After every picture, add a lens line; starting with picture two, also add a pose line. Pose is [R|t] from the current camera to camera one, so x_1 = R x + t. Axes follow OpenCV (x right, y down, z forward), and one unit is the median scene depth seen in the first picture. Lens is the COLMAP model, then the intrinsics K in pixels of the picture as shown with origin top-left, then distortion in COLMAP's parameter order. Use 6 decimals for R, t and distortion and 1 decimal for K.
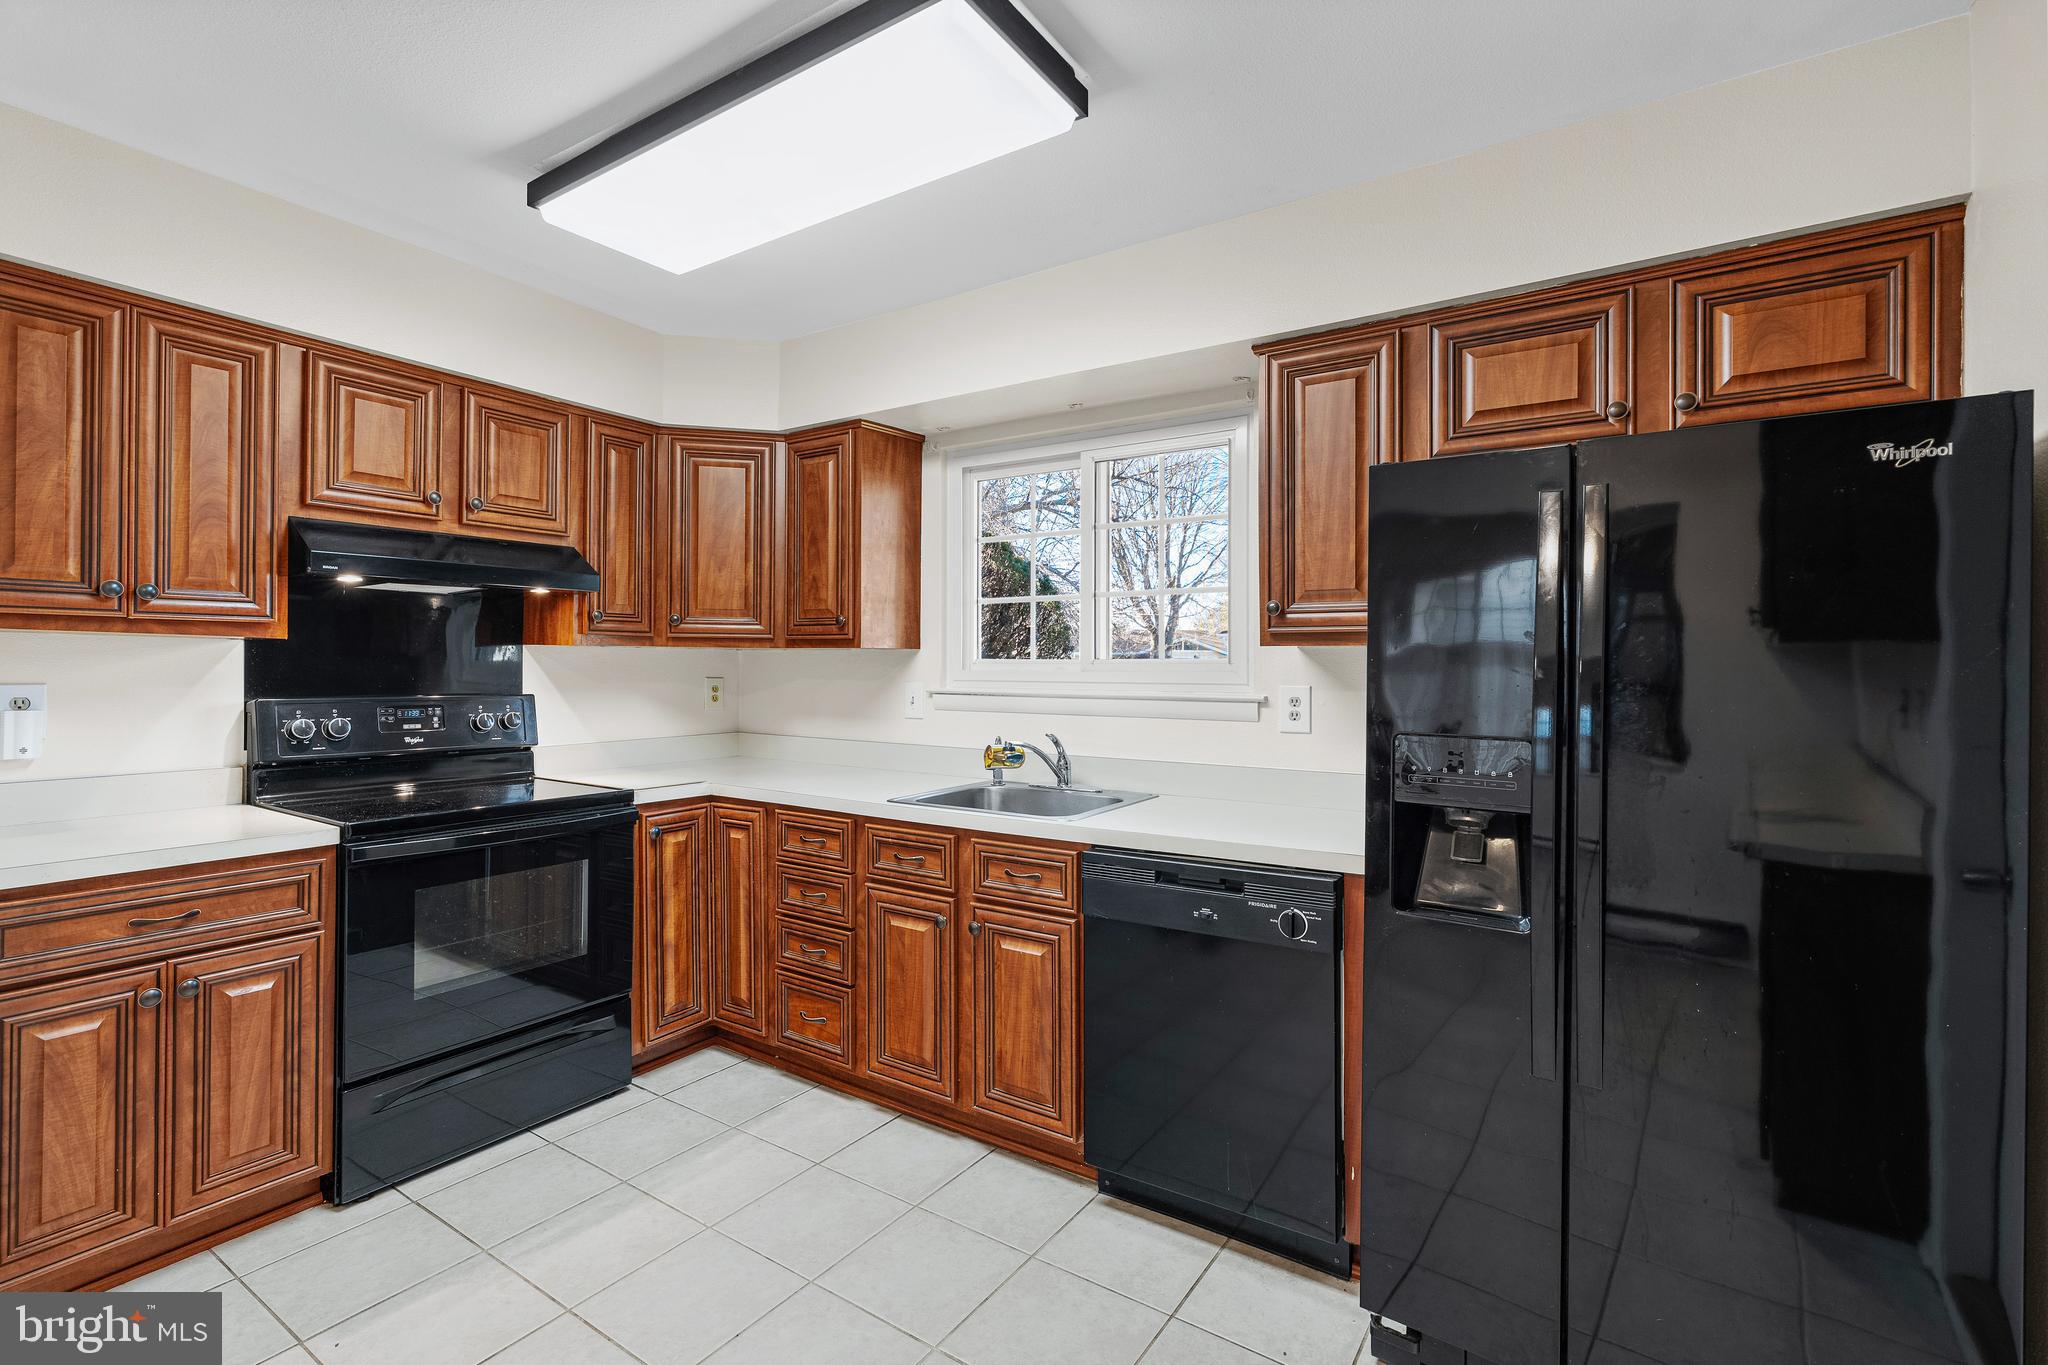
lens RADIAL K [[919.7, 0, 1029.3], [0, 919.7, 668.0], [0, 0, 1]] dist [-0.001456, 0.001156]
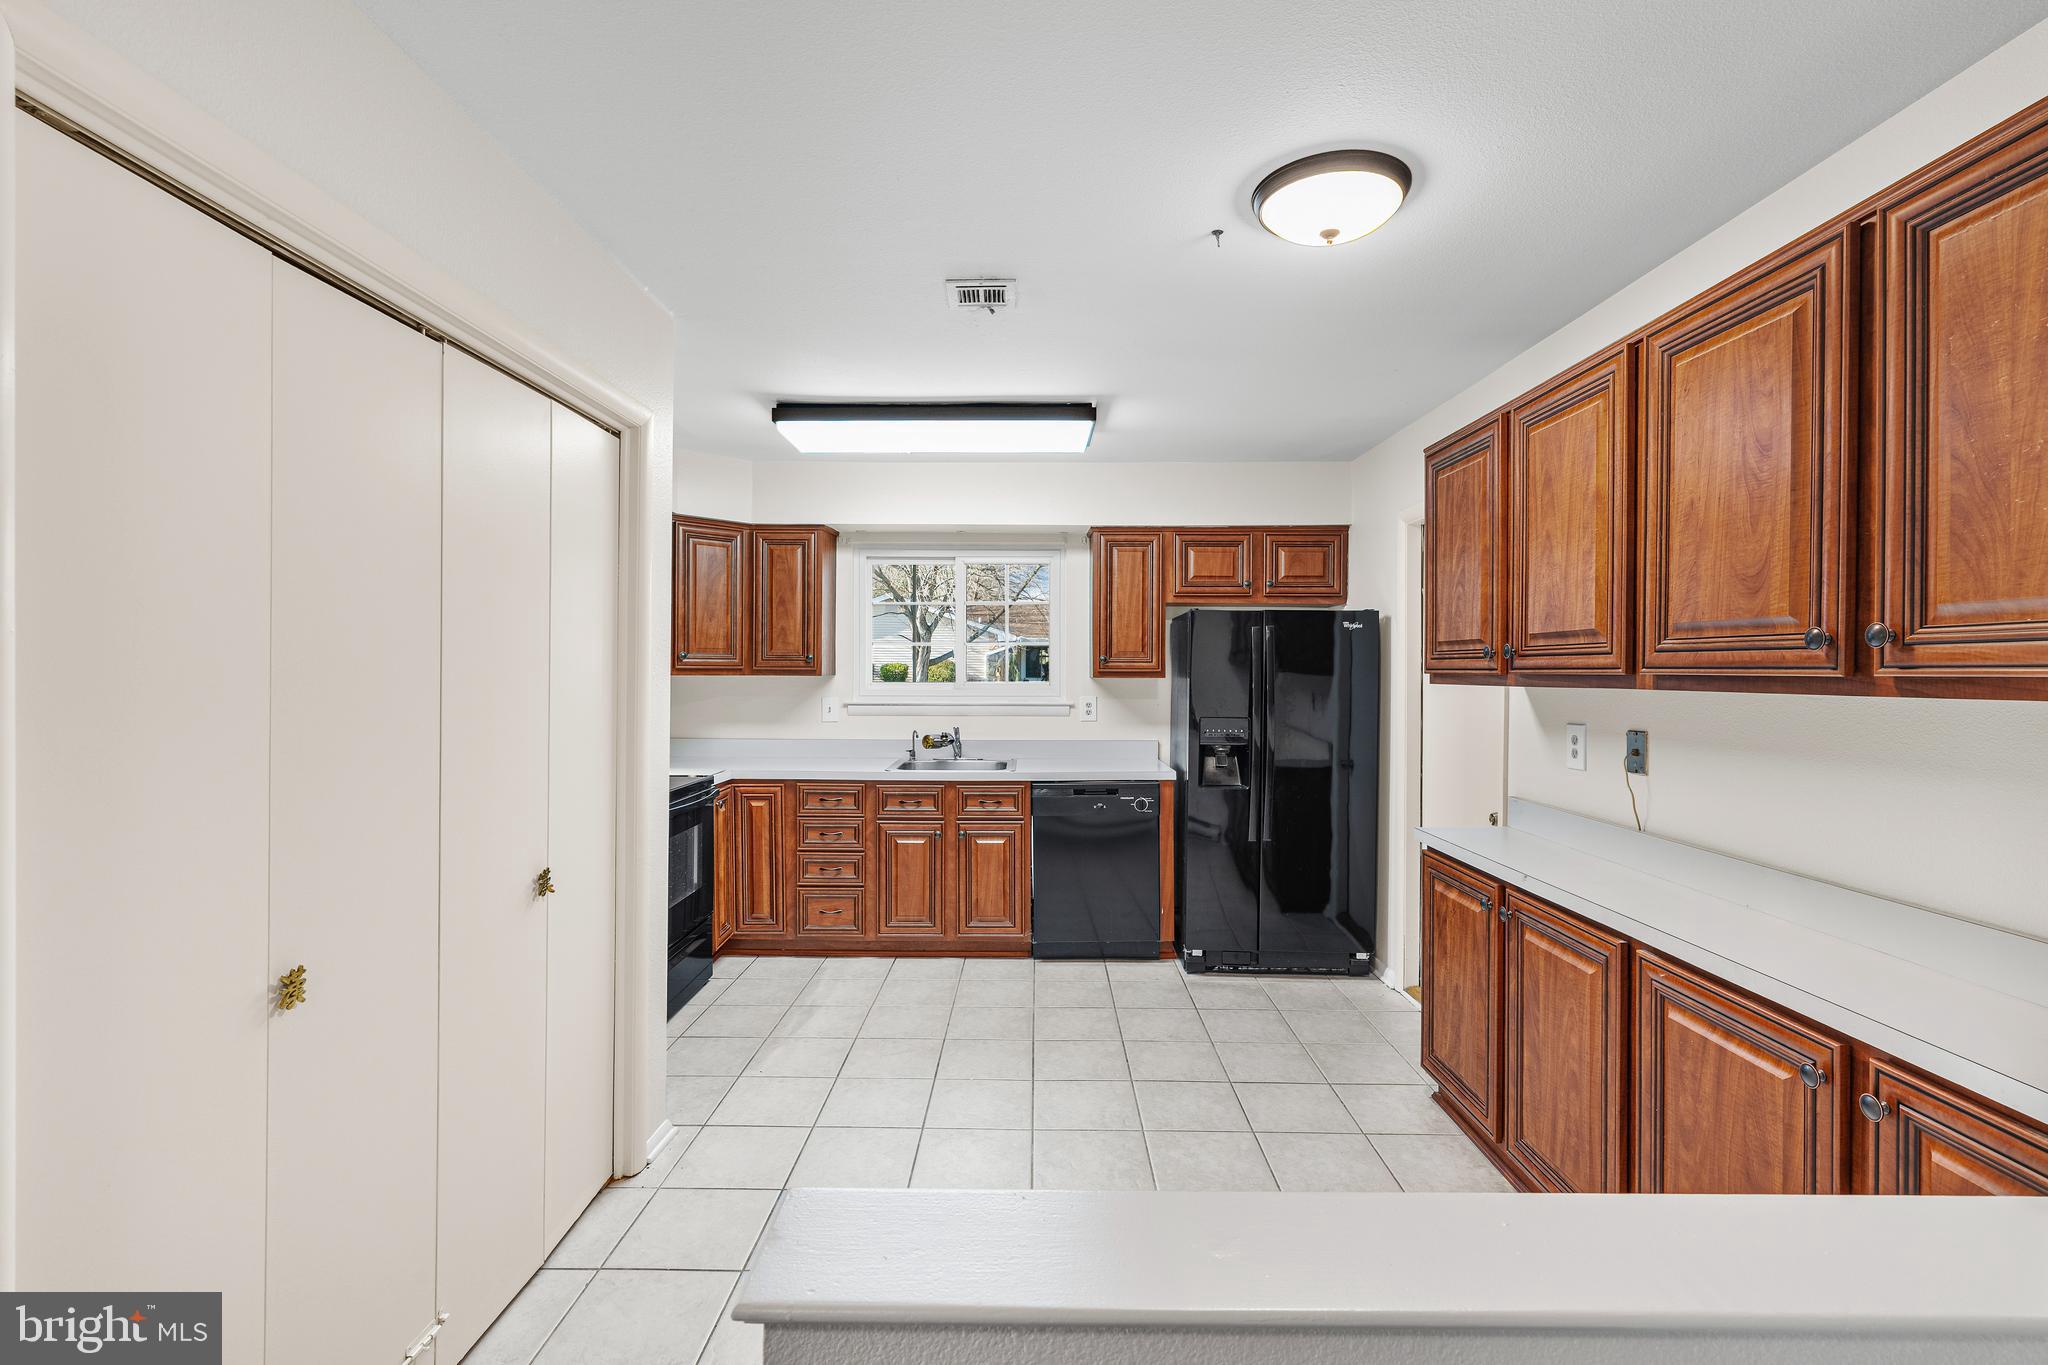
lens RADIAL K [[919.7, 0, 1022.9], [0, 919.7, 676.2], [0, 0, 1]] dist [-0.001456, 0.001156]
pose [[0.843705, -0.007298, 0.536758, -0.942082], [0.001808, 0.999941, 0.010755, -0.048654], [-0.536804, -0.008104, 0.843668, -0.595759]]
